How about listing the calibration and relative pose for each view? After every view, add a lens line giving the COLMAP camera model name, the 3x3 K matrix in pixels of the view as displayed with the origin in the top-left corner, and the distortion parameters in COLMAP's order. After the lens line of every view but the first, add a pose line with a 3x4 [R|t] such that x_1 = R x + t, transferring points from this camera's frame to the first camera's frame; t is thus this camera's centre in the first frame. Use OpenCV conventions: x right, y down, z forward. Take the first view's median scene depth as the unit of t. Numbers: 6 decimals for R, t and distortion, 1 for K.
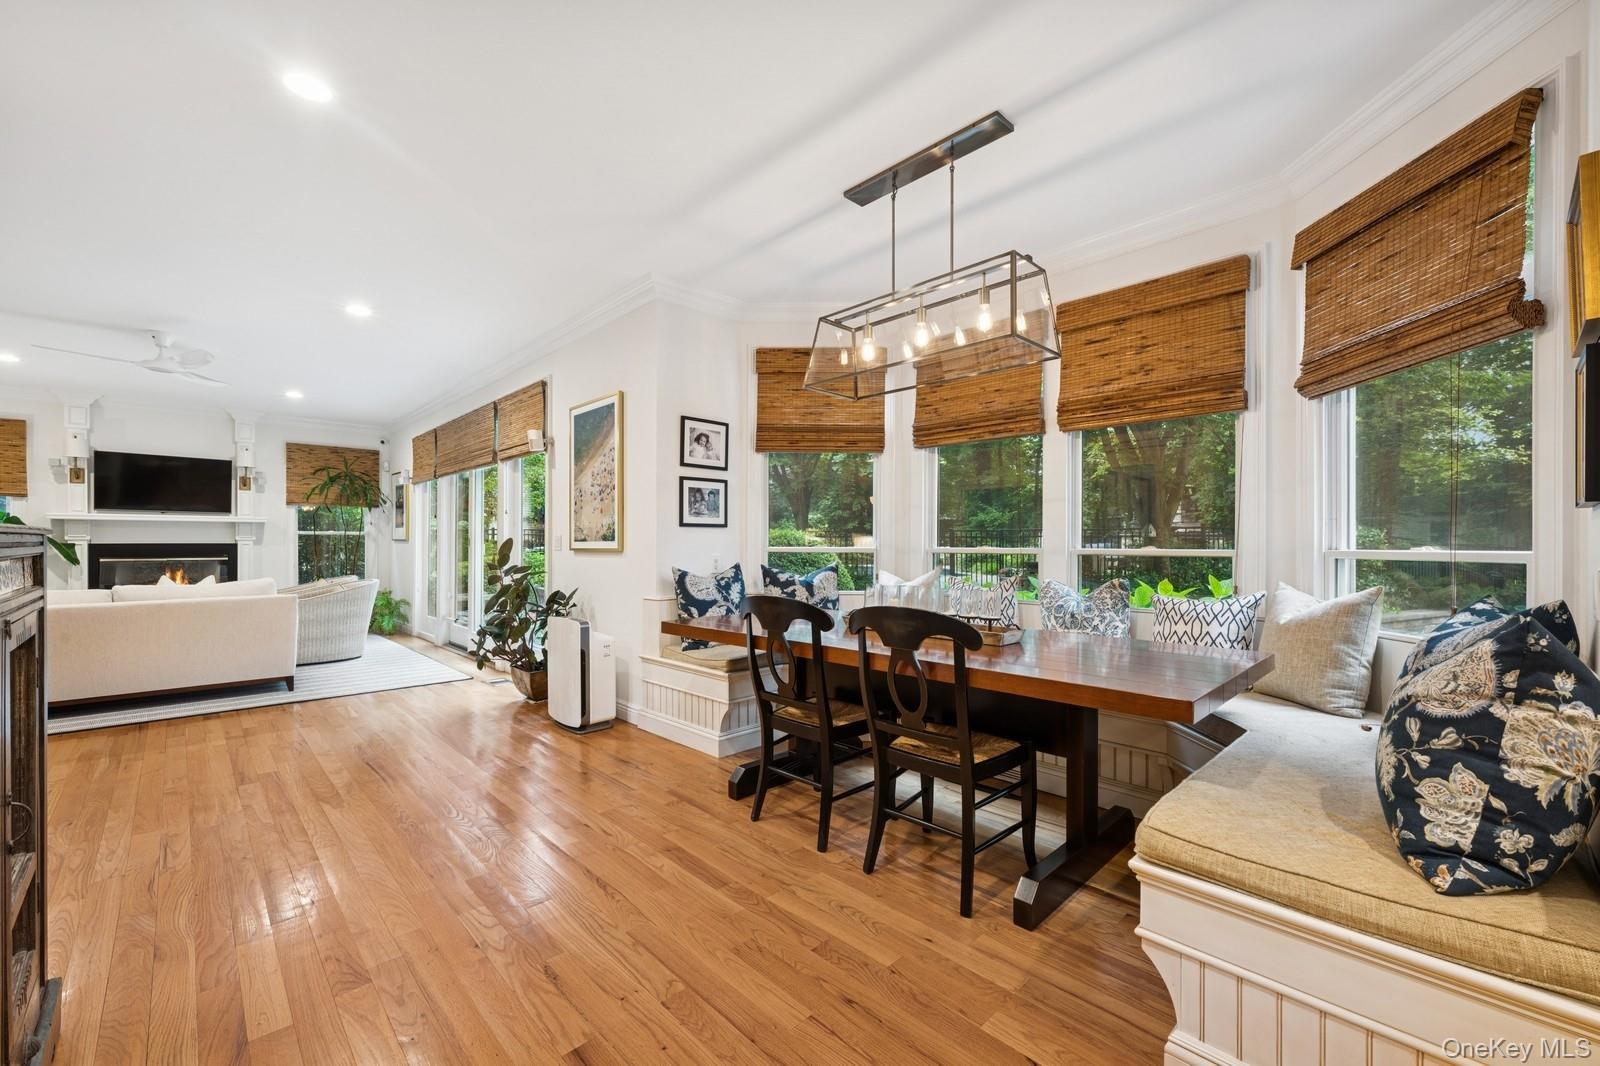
lens RADIAL K [[633.3, 0, 795.1], [0, 633.3, 537.9], [0, 0, 1]] dist [-0.001906, 0.000263]
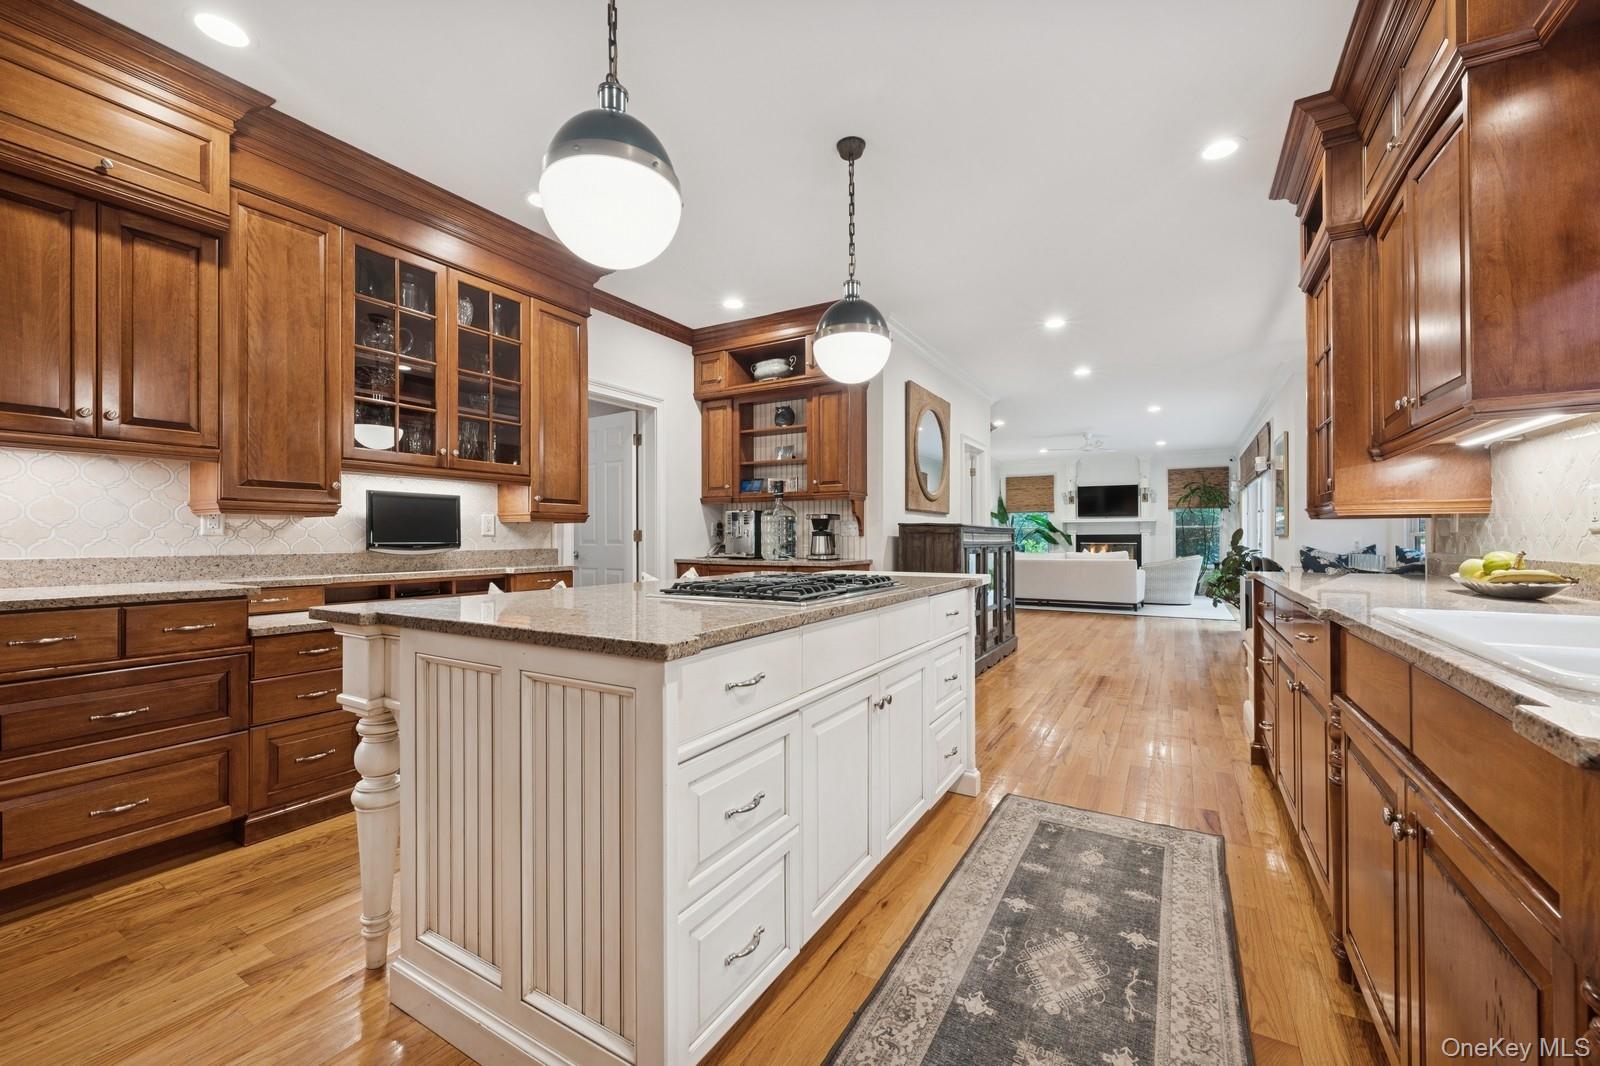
lens RADIAL K [[633.3, 0, 799.6], [0, 633.3, 537.3], [0, 0, 1]] dist [-0.001906, 0.000263]
pose [[0.256742, -0.001859, -0.966478, 0.686494], [0.009531, 0.999954, 0.000609, 0.009142], [0.966433, -0.009367, 0.256748, -0.405323]]
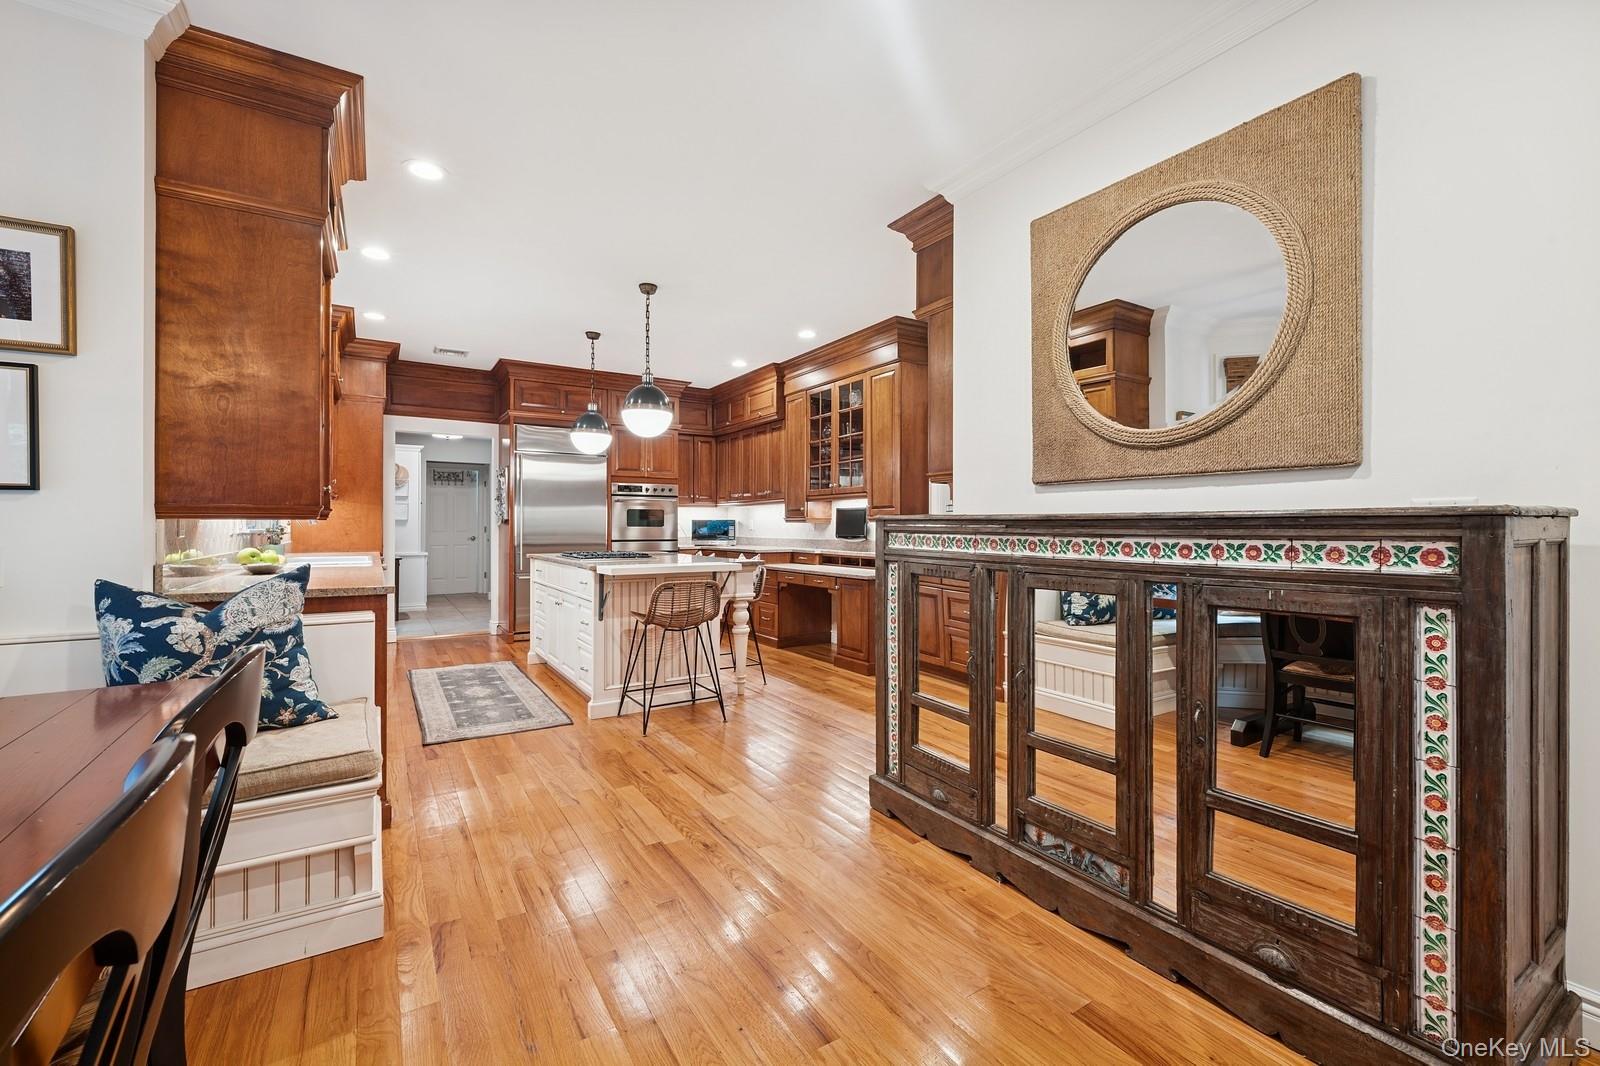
lens RADIAL K [[661.6, 0, 800.0], [0, 661.6, 524.8], [0, 0, 1]] dist [-0.003062, -0.000020]
pose [[-0.979933, 0.000633, 0.199328, -0.133720], [-0.001505, 0.999943, -0.010573, 0.005872], [-0.199323, -0.010661, -0.979876, 0.529731]]
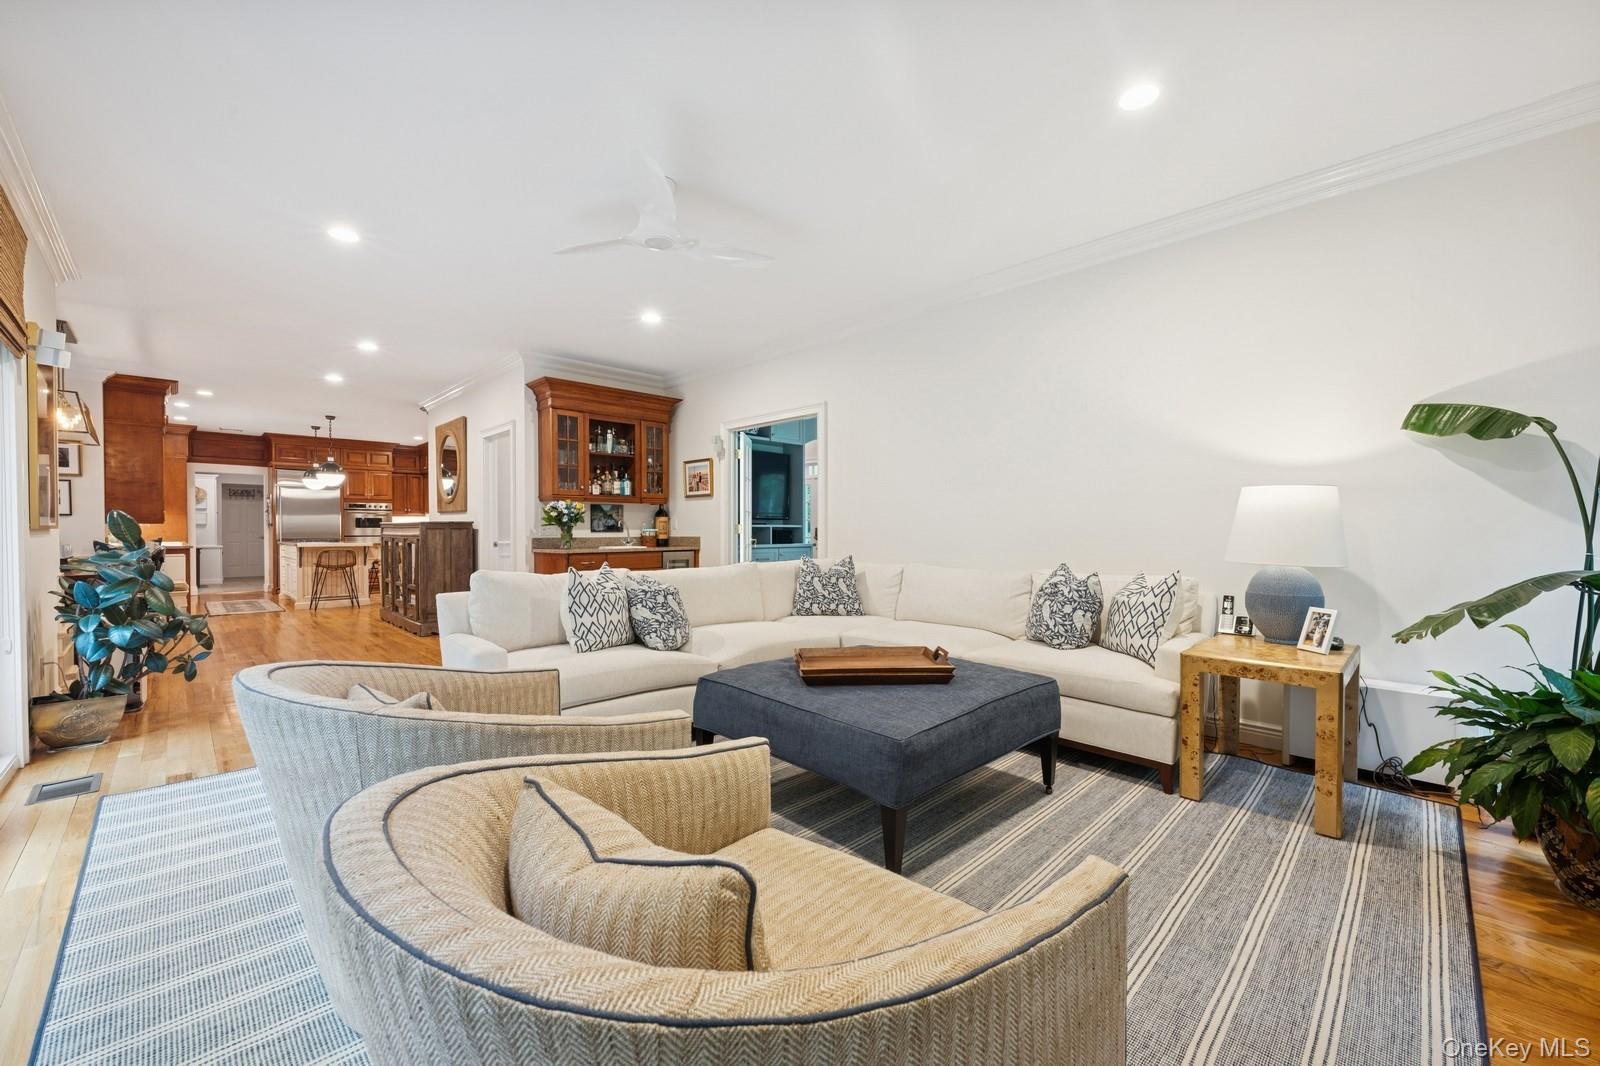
lens RADIAL K [[633.3, 0, 808.0], [0, 633.3, 535.8], [0, 0, 1]] dist [-0.001906, 0.000263]
pose [[-0.999911, 0.000169, -0.013332, -1.058805], [0.000173, 1.000000, -0.000268, 0.023721], [0.013332, -0.000270, -0.999911, 1.499061]]
